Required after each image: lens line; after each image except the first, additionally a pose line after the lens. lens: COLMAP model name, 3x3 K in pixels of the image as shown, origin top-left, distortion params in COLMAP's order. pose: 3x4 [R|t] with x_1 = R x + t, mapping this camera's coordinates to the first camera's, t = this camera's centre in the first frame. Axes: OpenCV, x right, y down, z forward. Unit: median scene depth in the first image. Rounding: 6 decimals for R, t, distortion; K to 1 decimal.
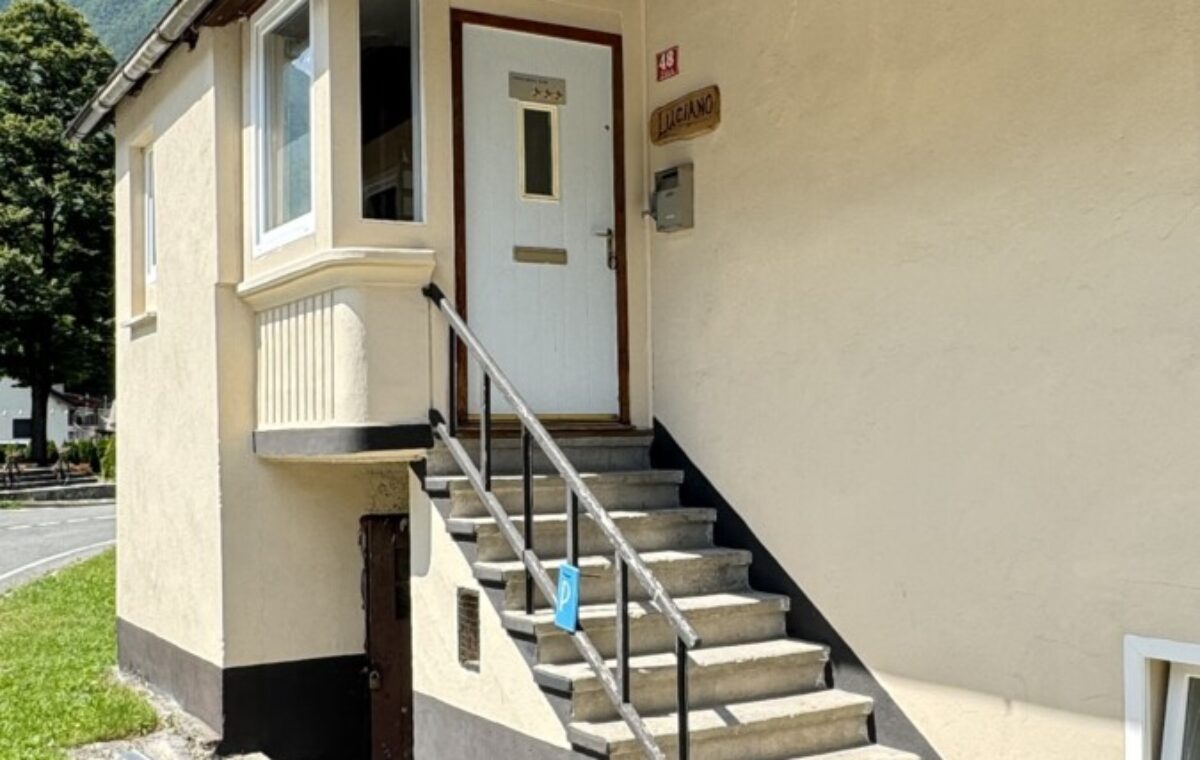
lens RADIAL K [[1377.6, 0, 600.2], [0, 1377.6, 354.1], [0, 0, 1]] dist [-0.062536, -0.011249]
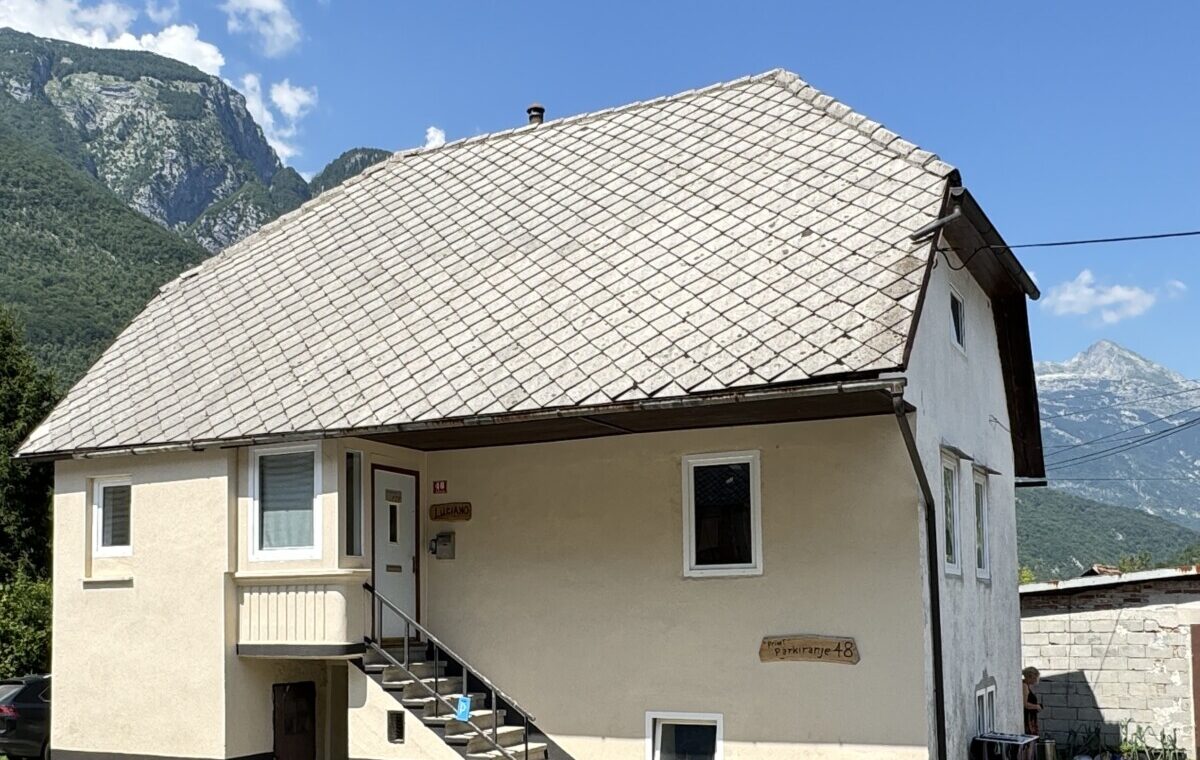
lens RADIAL K [[1377.6, 0, 600.2], [0, 1377.6, 354.1], [0, 0, 1]] dist [-0.062536, -0.011249]
pose [[0.821348, 0.107982, 0.560114, -1.153596], [-0.036261, 0.989817, -0.137649, -0.129440], [-0.569274, 0.092748, 0.816900, -1.197421]]
